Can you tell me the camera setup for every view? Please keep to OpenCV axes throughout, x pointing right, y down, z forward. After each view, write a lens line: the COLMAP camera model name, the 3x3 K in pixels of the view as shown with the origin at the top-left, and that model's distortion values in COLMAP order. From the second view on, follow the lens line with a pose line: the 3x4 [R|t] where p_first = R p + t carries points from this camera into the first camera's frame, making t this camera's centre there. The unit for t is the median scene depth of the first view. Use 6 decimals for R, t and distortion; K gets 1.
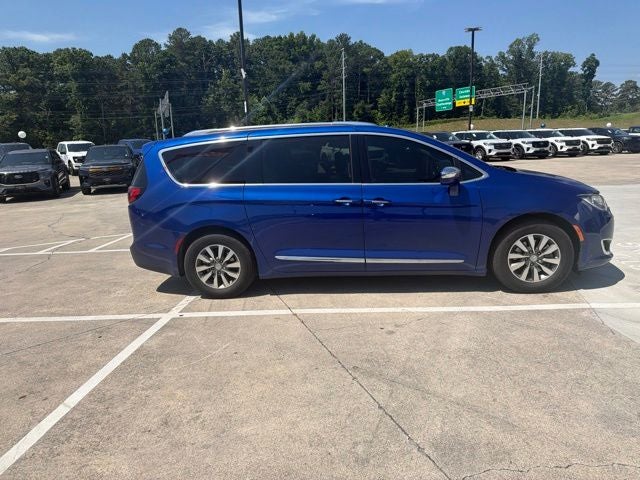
lens RADIAL K [[446.9, 0, 320.8], [0, 446.9, 243.2], [0, 0, 1]] dist [0.039526, -0.054186]
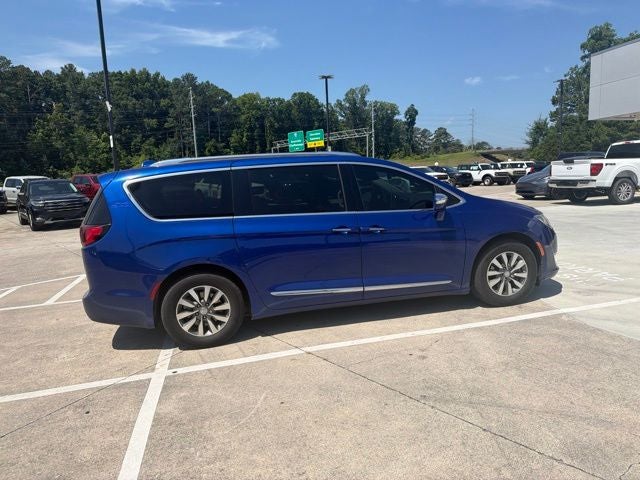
lens RADIAL K [[446.9, 0, 320.8], [0, 446.9, 243.2], [0, 0, 1]] dist [0.039526, -0.054186]
pose [[0.947714, -0.052673, 0.314745, -0.199210], [0.078450, 0.994472, -0.069789, -0.000353], [-0.309329, 0.090831, 0.946607, 0.056293]]
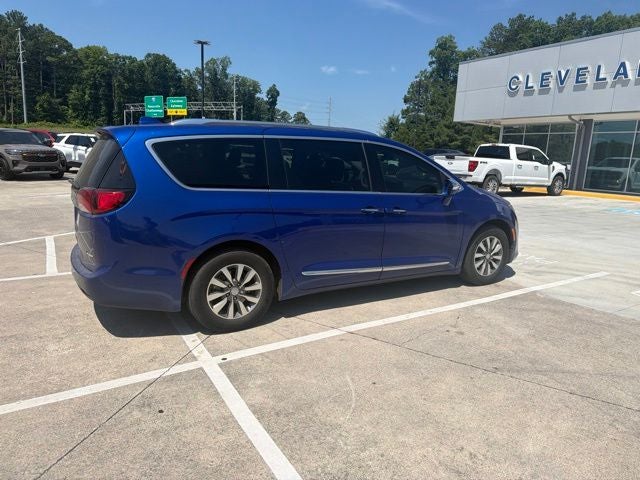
lens RADIAL K [[446.9, 0, 320.8], [0, 446.9, 243.2], [0, 0, 1]] dist [0.039526, -0.054186]
pose [[0.800649, -0.043747, 0.597534, -0.411504], [0.055817, 0.998440, -0.001692, -0.016958], [-0.596527, 0.034707, 0.801842, 0.183593]]
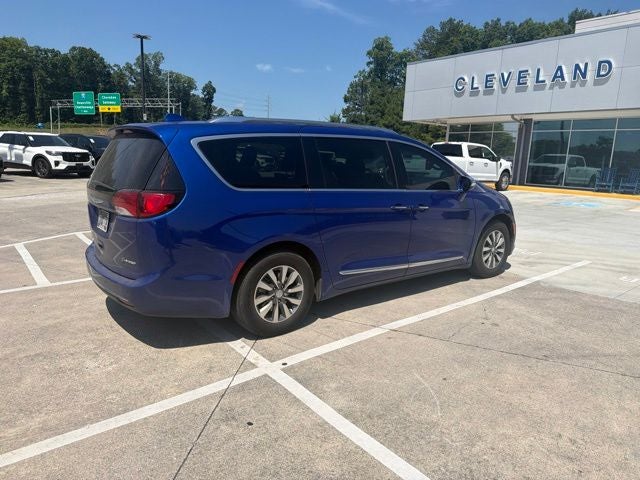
lens RADIAL K [[447.4, 0, 320.0], [0, 447.4, 240.0], [0, 0, 1]] dist [0.033804, -0.044924]
pose [[0.715075, -0.064440, 0.696071, -0.505643], [0.085601, 0.996320, 0.004298, -0.027369], [-0.693787, 0.056511, 0.717960, 0.272035]]
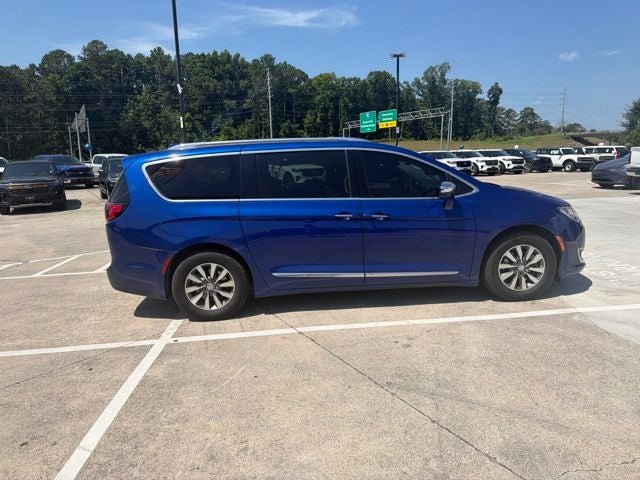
lens RADIAL K [[446.9, 0, 320.8], [0, 446.9, 243.2], [0, 0, 1]] dist [0.039526, -0.054186]
pose [[0.986733, -0.020405, 0.161061, -0.105455], [0.026777, 0.998938, -0.037488, 0.001802], [-0.160125, 0.041303, 0.986232, 0.018553]]
